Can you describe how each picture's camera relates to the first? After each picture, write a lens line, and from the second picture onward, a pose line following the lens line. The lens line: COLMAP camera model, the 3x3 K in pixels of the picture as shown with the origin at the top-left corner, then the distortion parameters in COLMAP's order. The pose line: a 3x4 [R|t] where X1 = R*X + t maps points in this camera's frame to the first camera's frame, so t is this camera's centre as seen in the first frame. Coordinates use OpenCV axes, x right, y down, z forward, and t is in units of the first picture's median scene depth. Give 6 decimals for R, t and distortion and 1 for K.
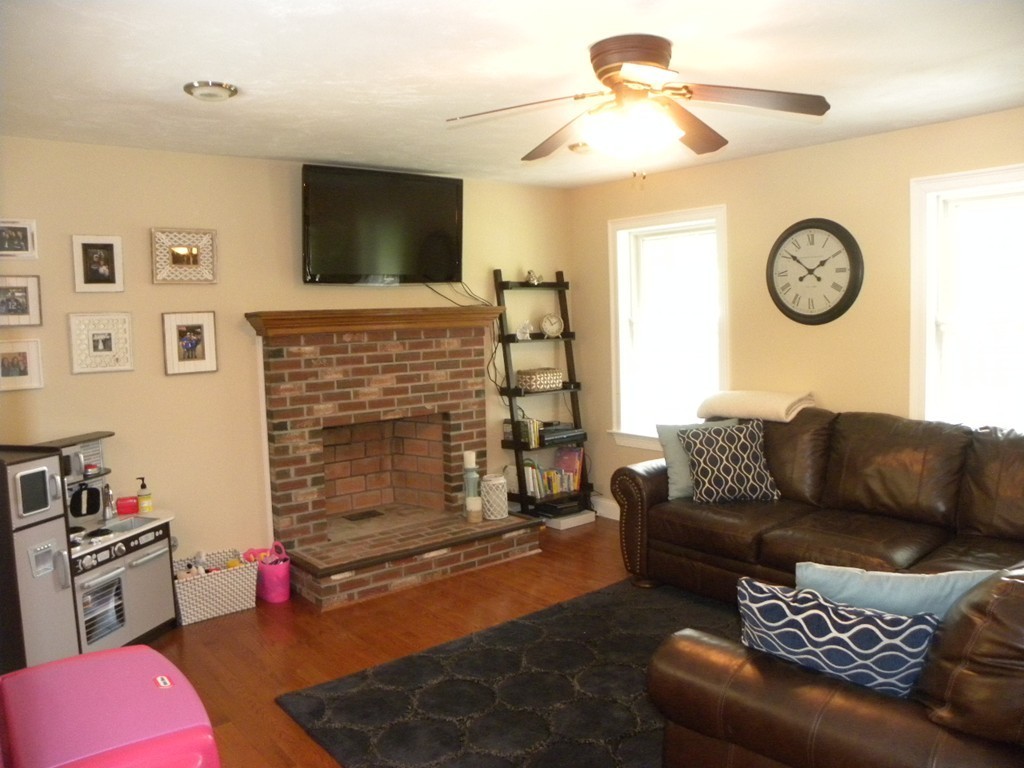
lens RADIAL K [[786.1, 0, 508.4], [0, 786.1, 375.0], [0, 0, 1]] dist [-0.151812, 0.092132]
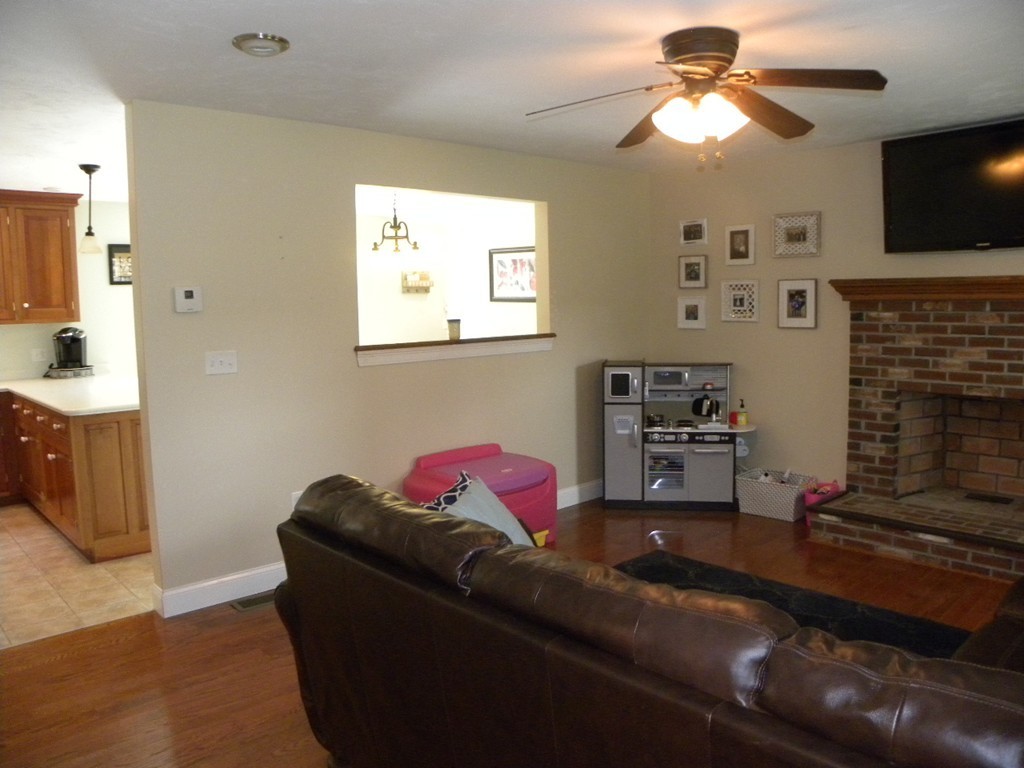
lens RADIAL K [[786.1, 0, 507.7], [0, 786.1, 387.7], [0, 0, 1]] dist [-0.151812, 0.092132]
pose [[0.040665, 0.137889, -0.989613, 0.770402], [-0.057583, 0.989109, 0.135453, -0.045746], [0.997512, 0.051477, 0.048162, 0.435961]]
